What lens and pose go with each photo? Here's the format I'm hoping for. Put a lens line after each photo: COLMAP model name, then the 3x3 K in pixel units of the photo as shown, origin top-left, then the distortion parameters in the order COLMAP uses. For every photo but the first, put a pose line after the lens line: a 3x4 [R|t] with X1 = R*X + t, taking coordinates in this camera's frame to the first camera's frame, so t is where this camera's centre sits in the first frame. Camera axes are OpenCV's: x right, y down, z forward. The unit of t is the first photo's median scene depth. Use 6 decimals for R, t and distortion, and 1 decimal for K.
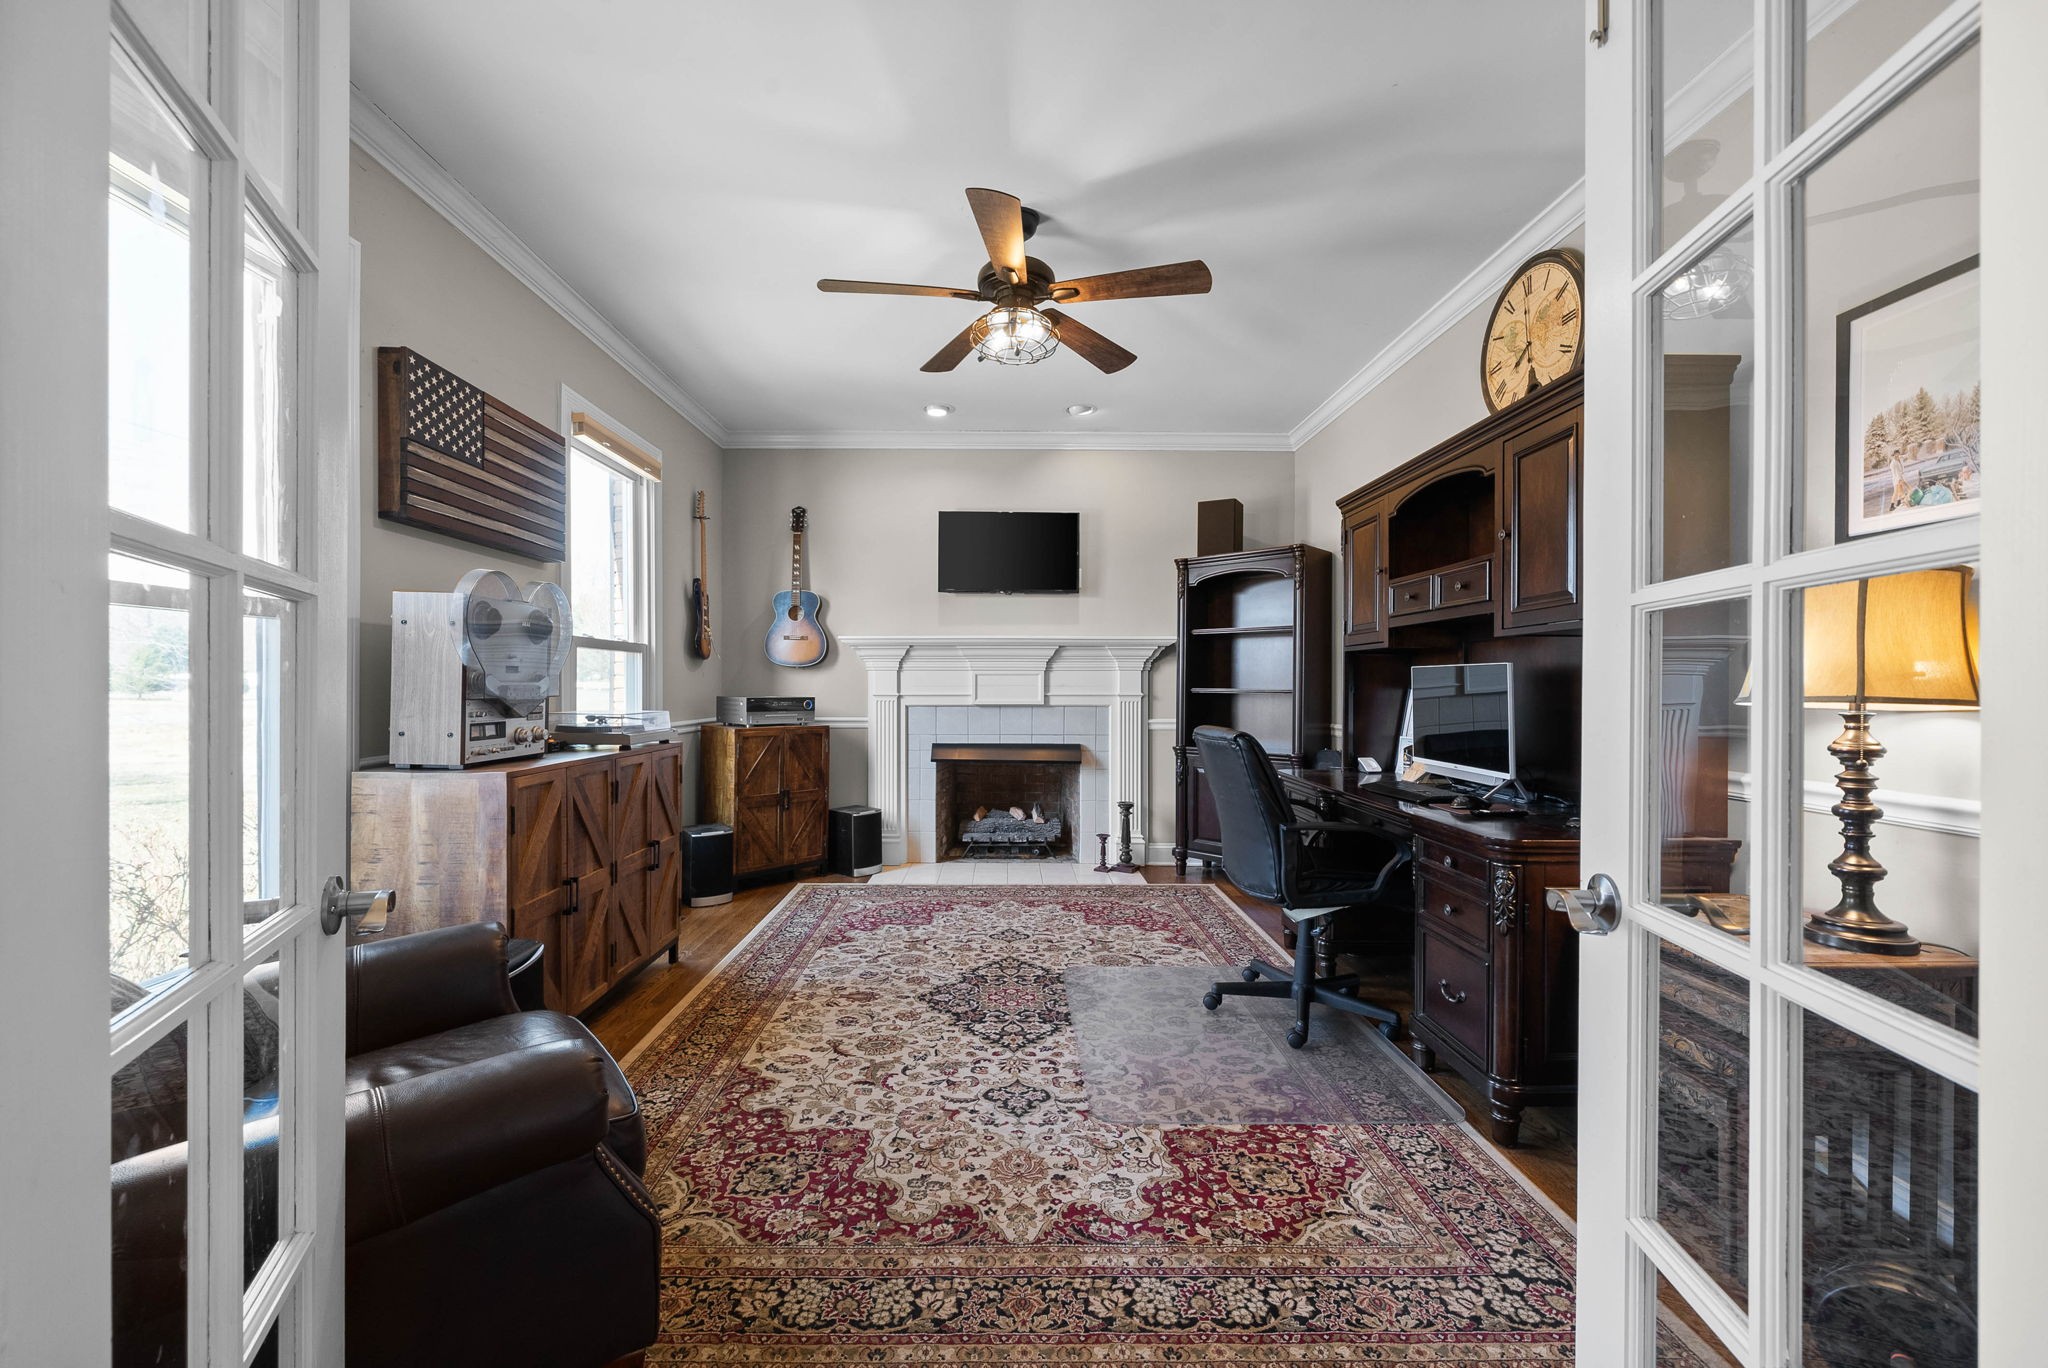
lens RADIAL K [[845.6, 0, 1012.7], [0, 845.6, 688.7], [0, 0, 1]] dist [-0.006744, 0.001718]
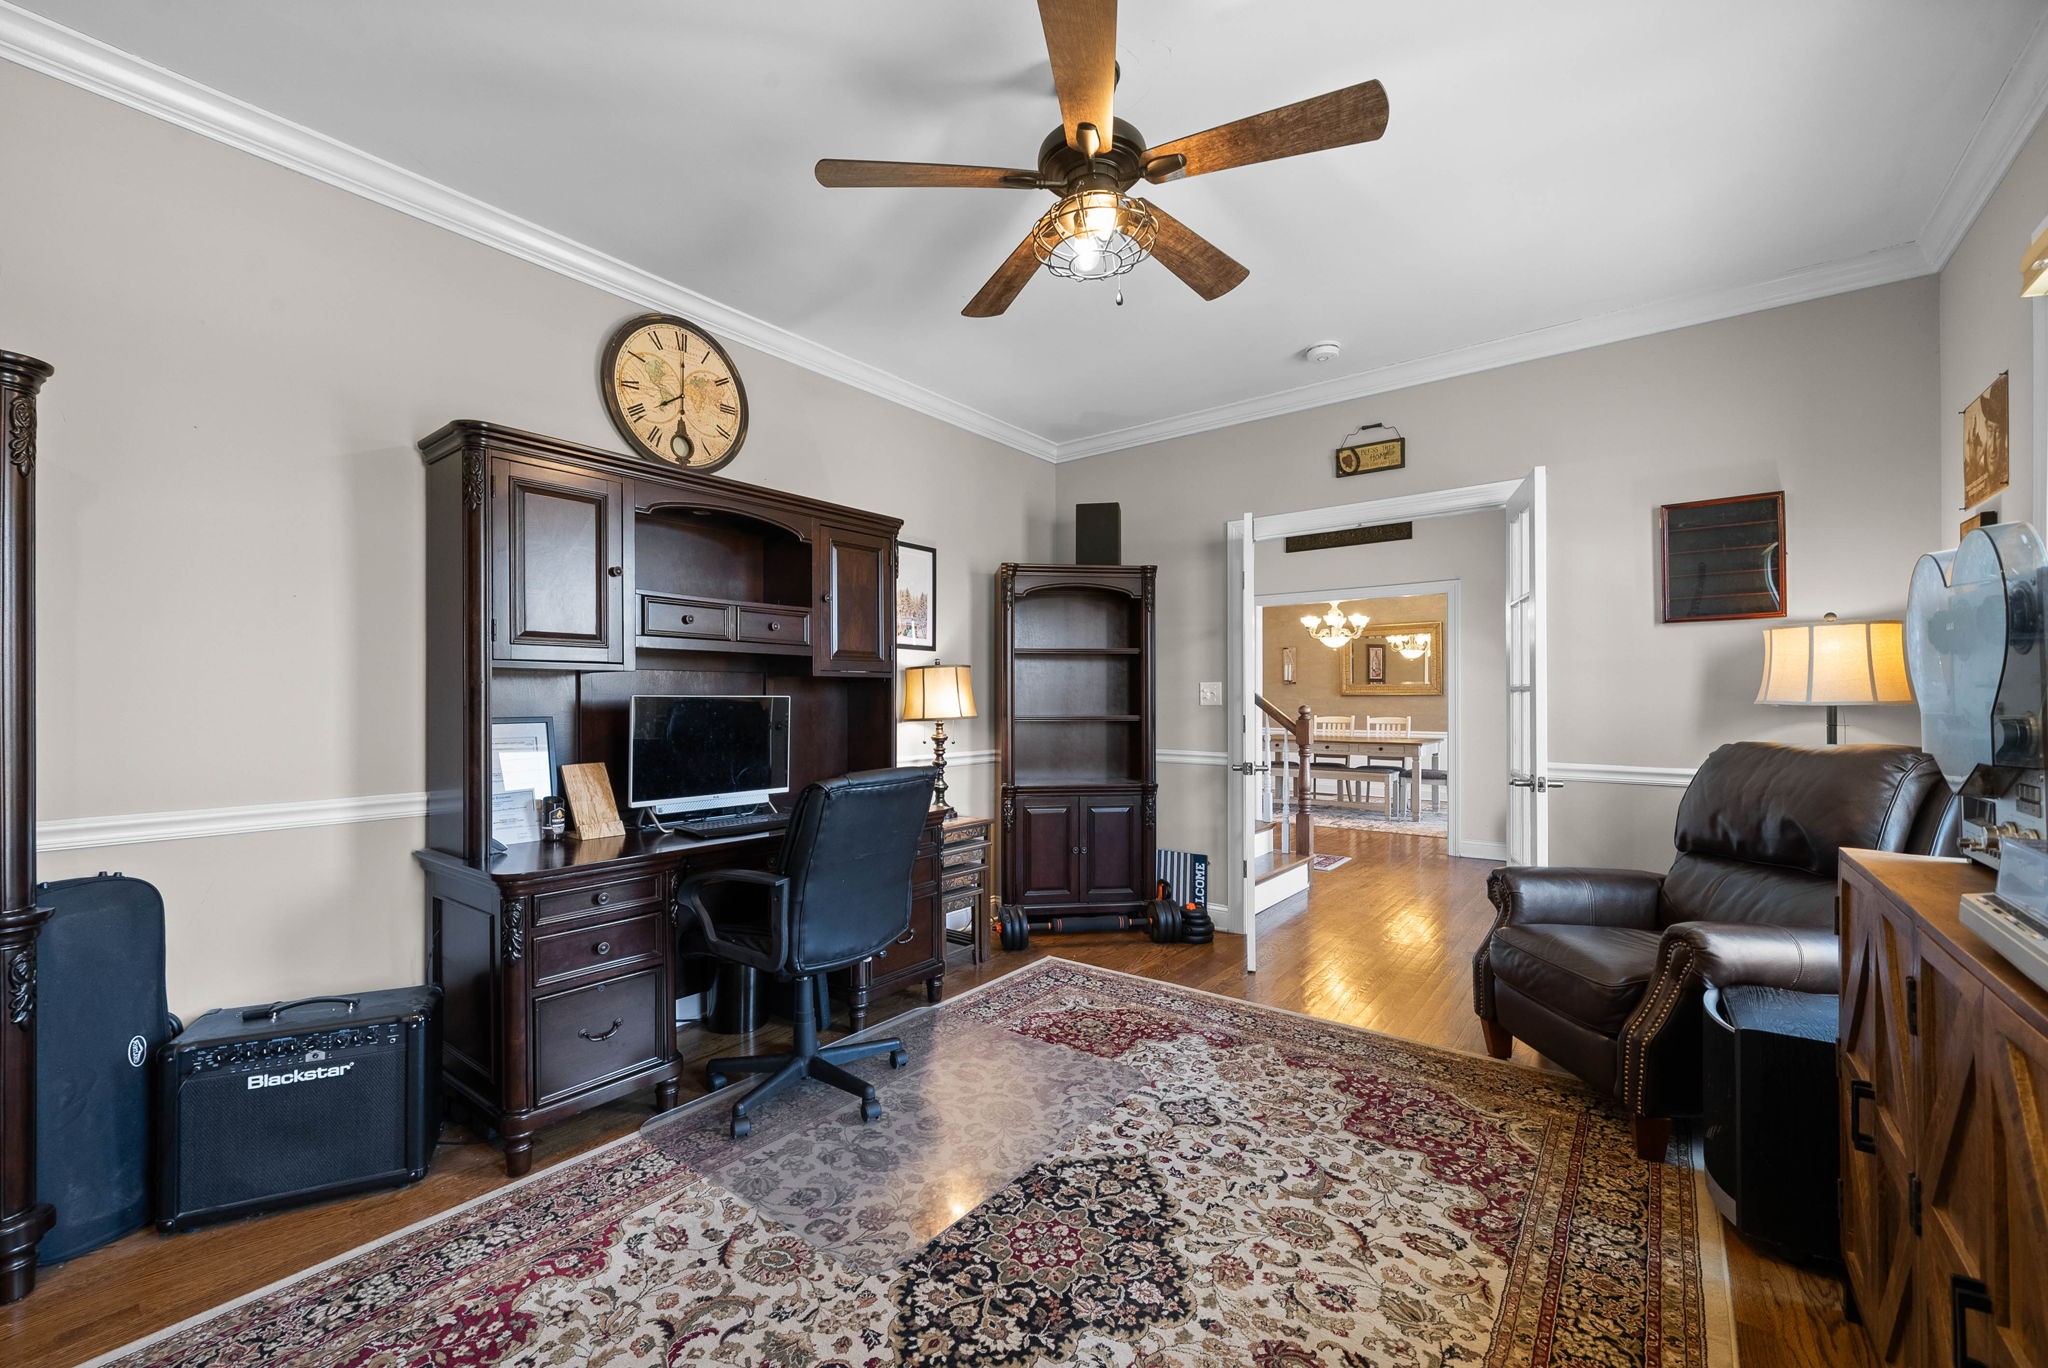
lens RADIAL K [[845.6, 0, 1011.0], [0, 845.6, 692.3], [0, 0, 1]] dist [-0.006744, 0.001718]
pose [[-0.786677, 0.003347, 0.617356, -0.308382], [0.002542, 0.999994, -0.002182, -0.023590], [-0.617360, -0.000147, -0.786681, 1.293065]]
